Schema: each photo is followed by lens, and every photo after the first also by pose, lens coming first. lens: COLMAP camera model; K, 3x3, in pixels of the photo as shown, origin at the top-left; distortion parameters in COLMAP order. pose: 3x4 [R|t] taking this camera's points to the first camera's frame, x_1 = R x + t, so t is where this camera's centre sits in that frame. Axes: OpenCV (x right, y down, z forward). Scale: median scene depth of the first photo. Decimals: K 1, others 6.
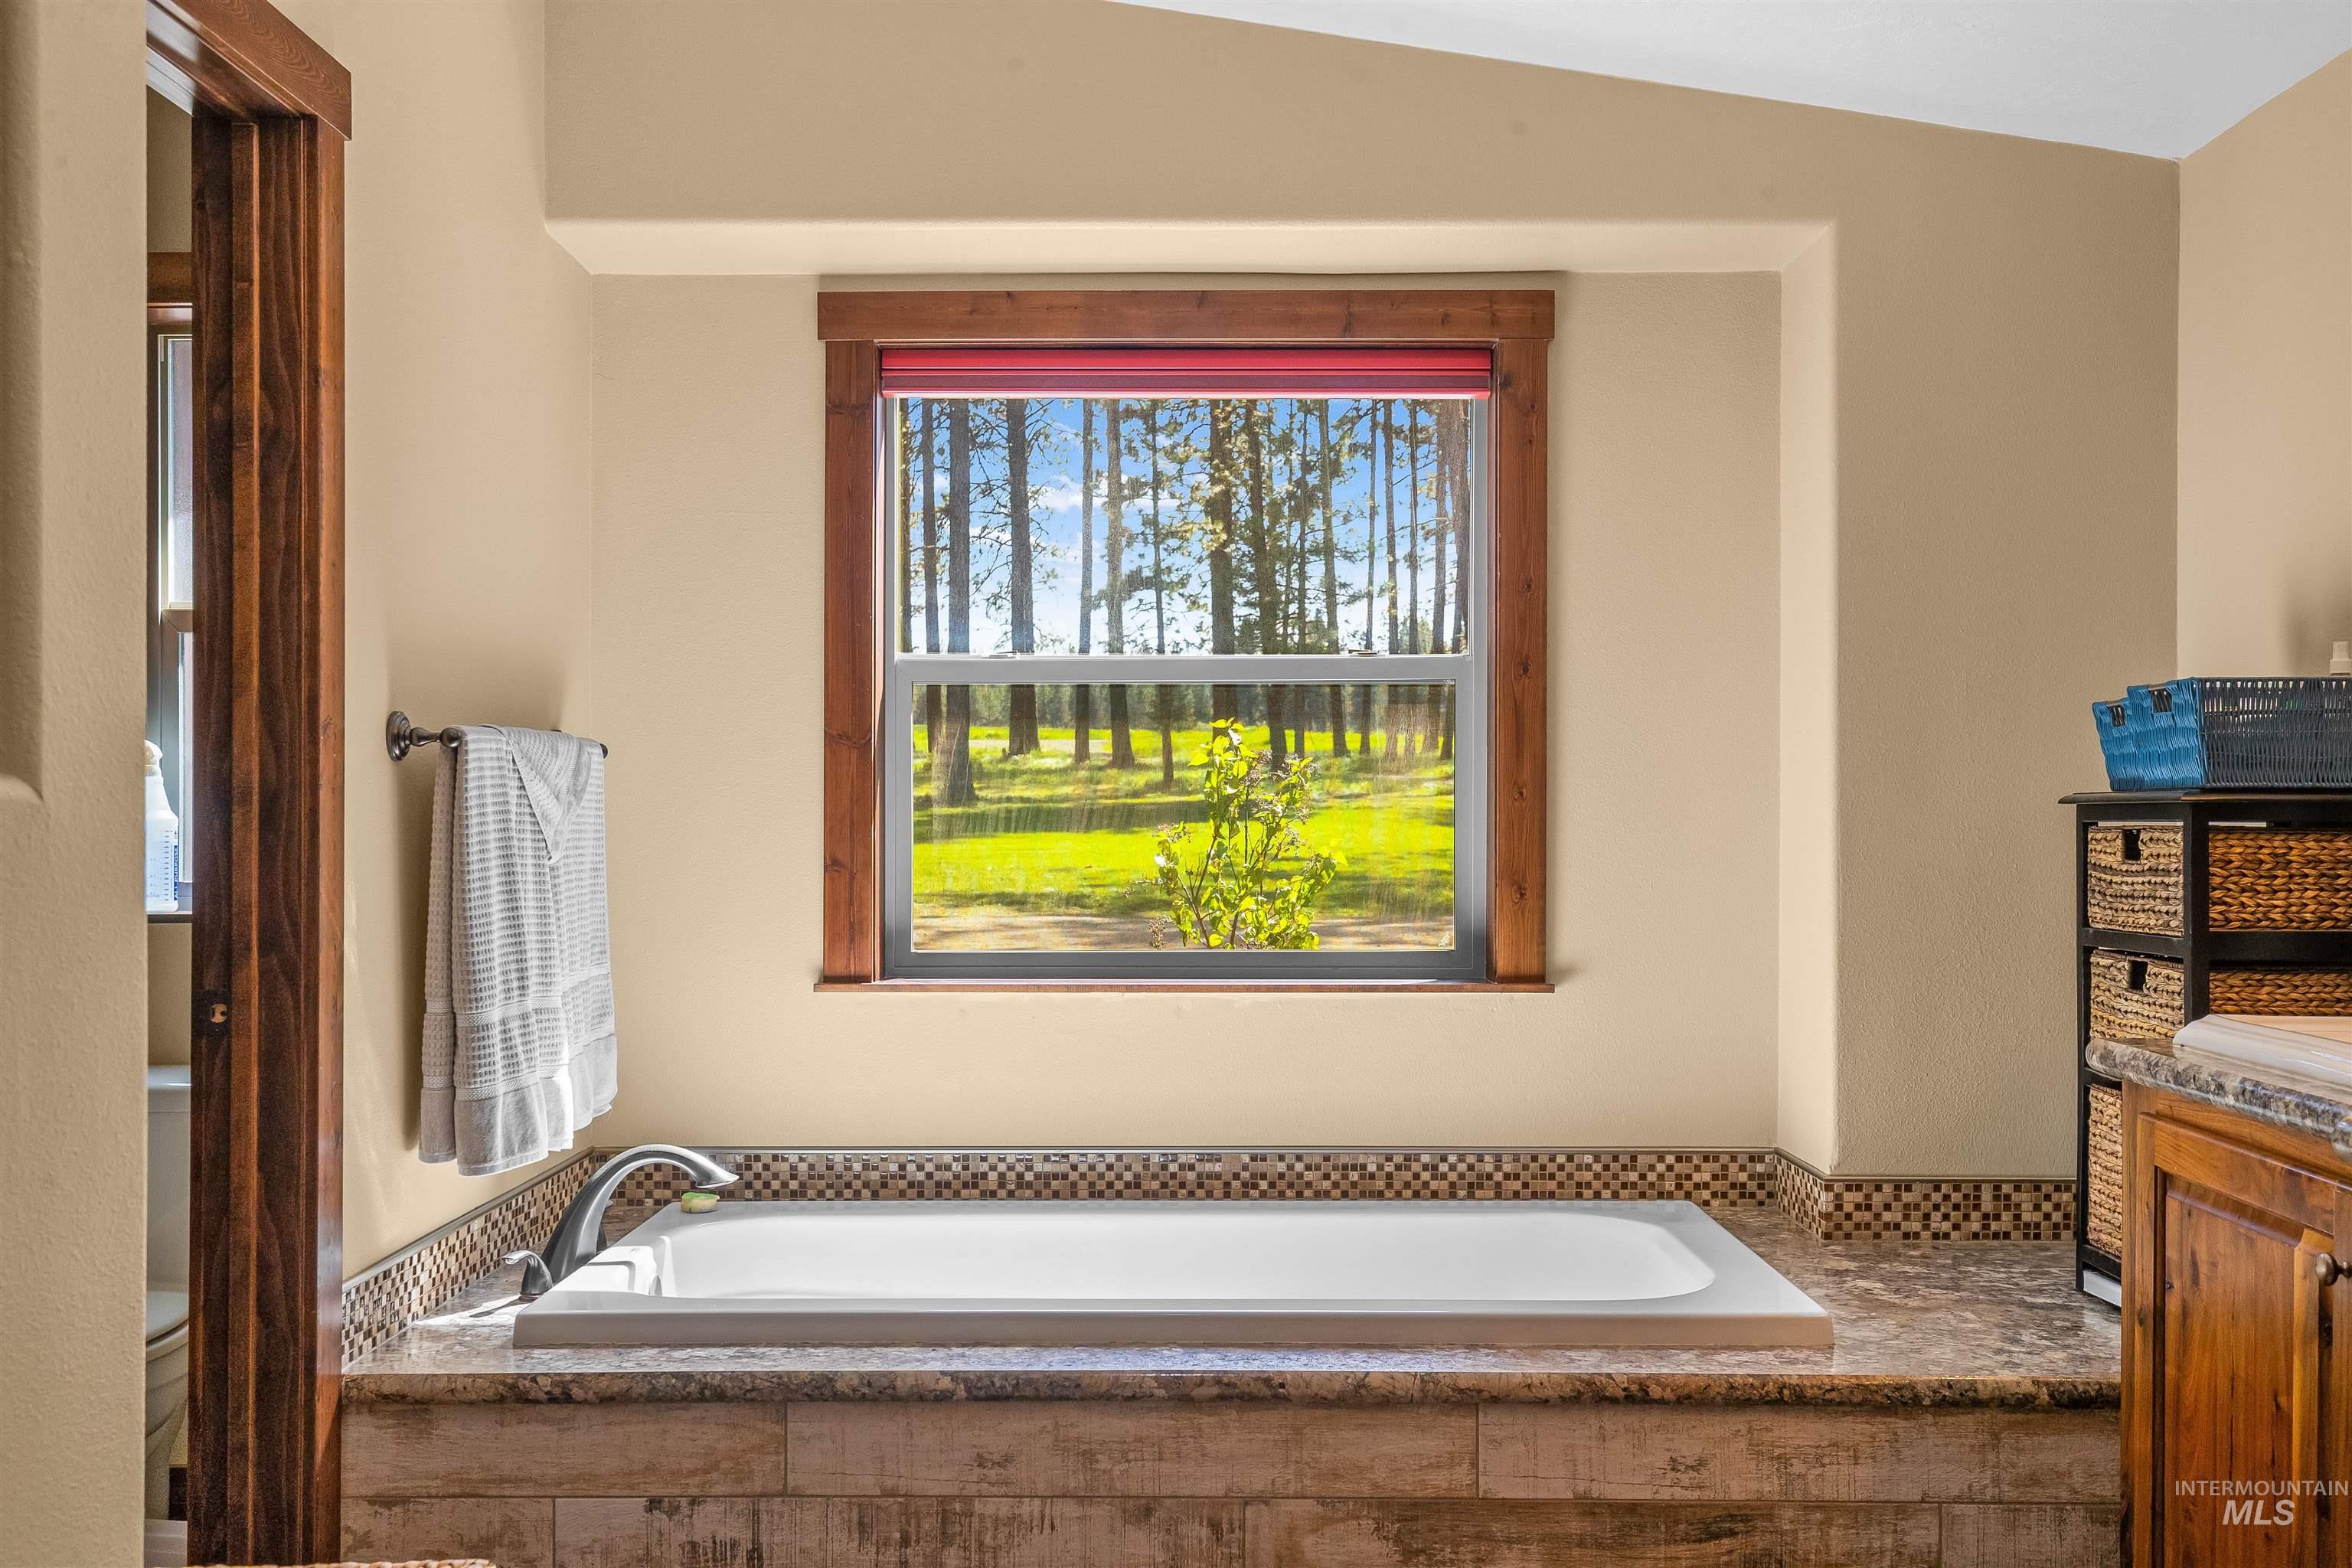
lens RADIAL K [[2231.1, 0, 1183.3], [0, 2231.1, 787.0], [0, 0, 1]] dist [0.036919, 0.000000]
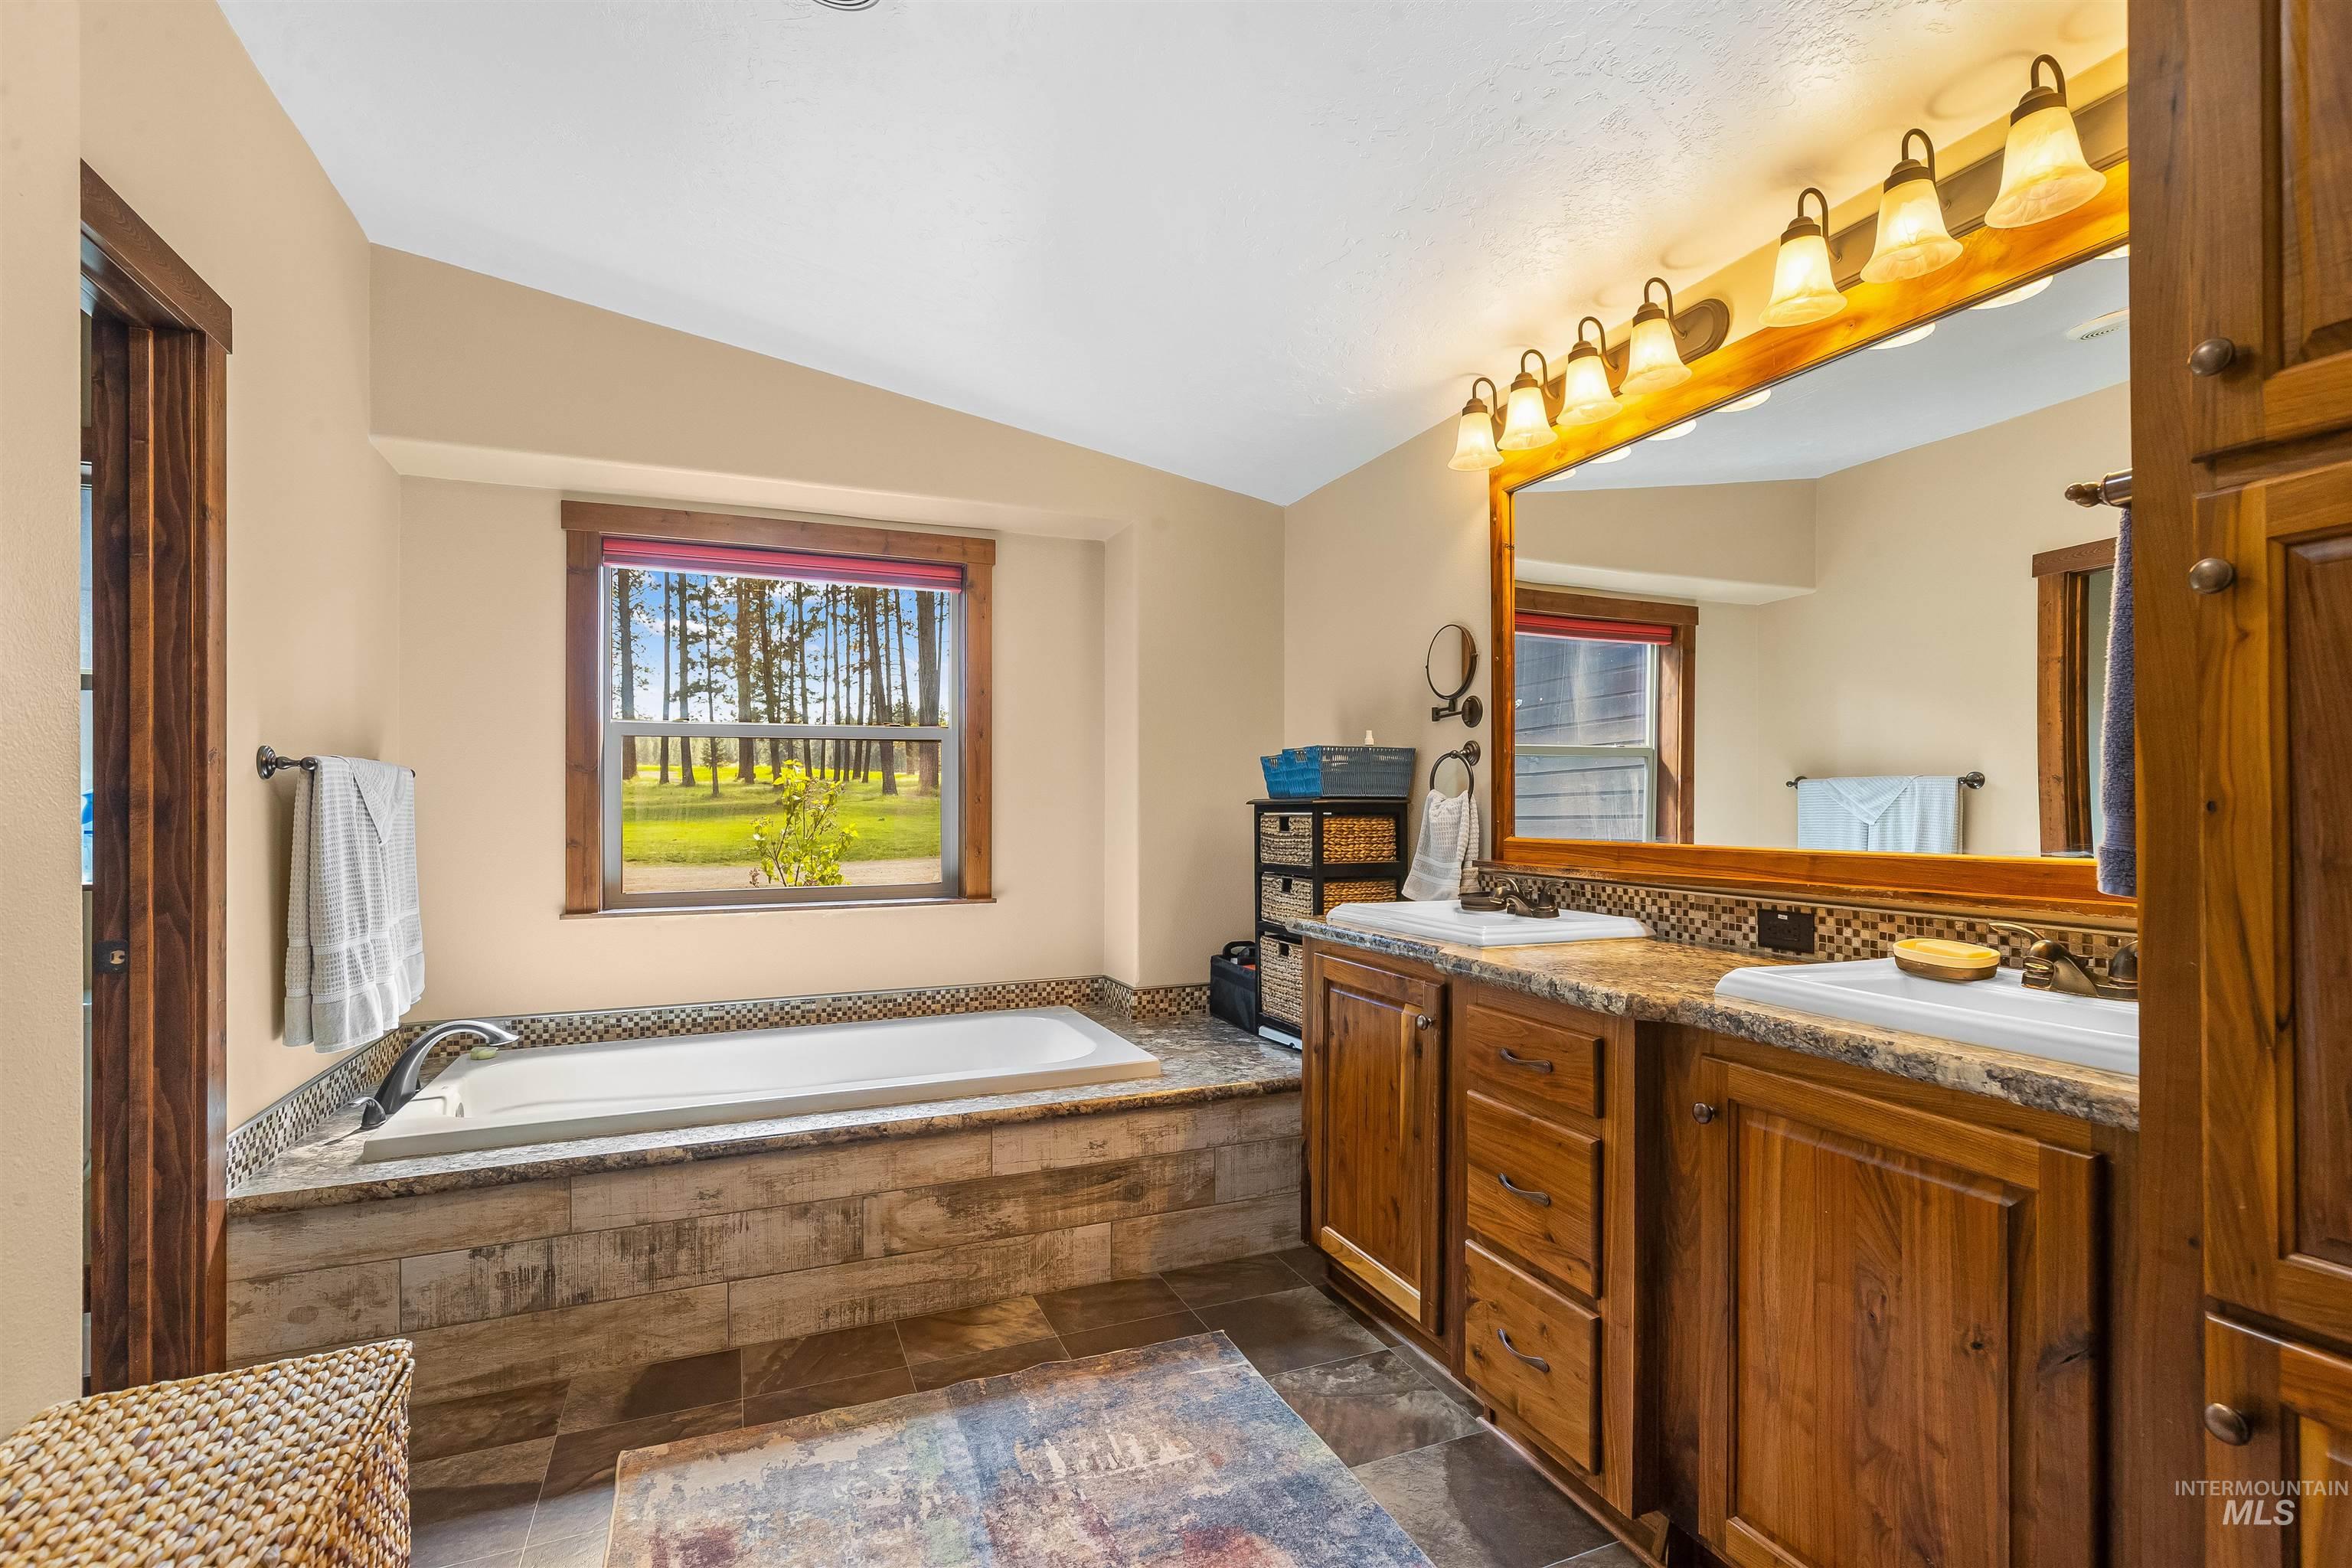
lens RADIAL K [[1080.4, 0, 1168.6], [0, 1080.4, 799.9], [0, 0, 1]] dist [0.002086, 0.002636]
pose [[0.922533, -0.001516, 0.385916, -0.079606], [0.000396, 0.999995, 0.002982, 0.000347], [-0.385919, -0.002598, 0.922529, 0.112419]]
